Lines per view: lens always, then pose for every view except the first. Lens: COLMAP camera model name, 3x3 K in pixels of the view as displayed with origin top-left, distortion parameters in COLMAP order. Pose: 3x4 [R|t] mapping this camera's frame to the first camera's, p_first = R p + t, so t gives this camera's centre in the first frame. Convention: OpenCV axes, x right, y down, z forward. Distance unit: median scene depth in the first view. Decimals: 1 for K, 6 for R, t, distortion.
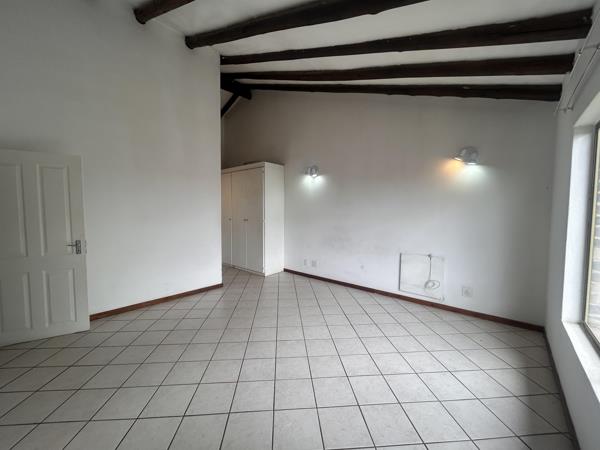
lens RADIAL K [[238.7, 0, 299.5], [0, 238.7, 225.7], [0, 0, 1]] dist [-0.000171, -0.000012]
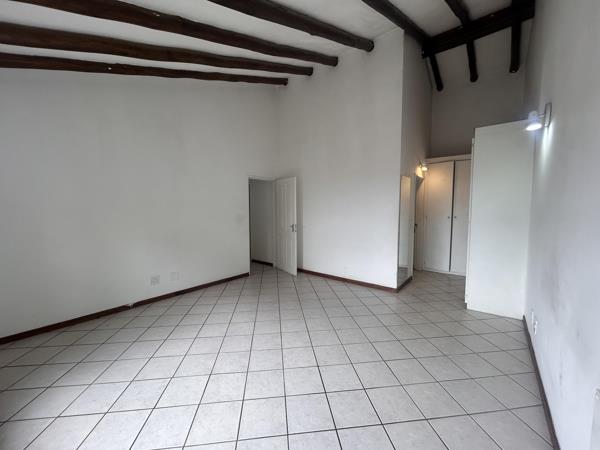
lens RADIAL K [[238.7, 0, 301.8], [0, 238.7, 224.1], [0, 0, 1]] dist [-0.000171, -0.000012]
pose [[0.050850, 0.070910, -0.996186, 0.840573], [-0.058298, 0.995986, 0.067920, -0.061271], [0.997003, 0.054622, 0.054780, 0.928391]]
